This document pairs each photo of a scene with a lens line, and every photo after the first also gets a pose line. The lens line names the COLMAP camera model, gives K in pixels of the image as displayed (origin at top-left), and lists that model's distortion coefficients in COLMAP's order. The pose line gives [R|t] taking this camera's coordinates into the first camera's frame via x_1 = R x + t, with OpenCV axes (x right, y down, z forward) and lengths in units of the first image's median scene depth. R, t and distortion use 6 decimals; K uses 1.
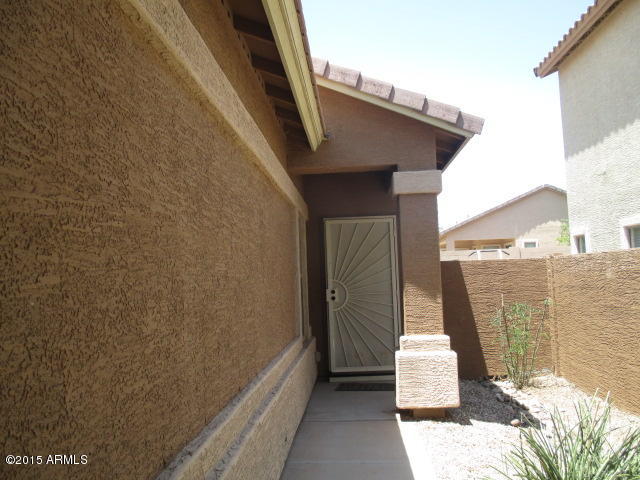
lens RADIAL K [[583.1, 0, 320.0], [0, 583.1, 240.0], [0, 0, 1]] dist [-0.064987, 0.008456]
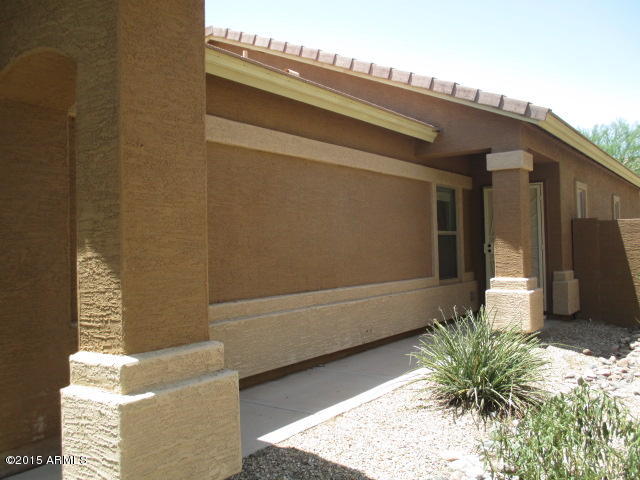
lens RADIAL K [[583.1, 0, 320.0], [0, 583.1, 240.0], [0, 0, 1]] dist [-0.064987, 0.008456]
pose [[0.848116, 0.008339, -0.529745, 0.510679], [0.029043, 0.997641, 0.062202, -0.015228], [0.529014, -0.068140, 0.845873, -0.330944]]
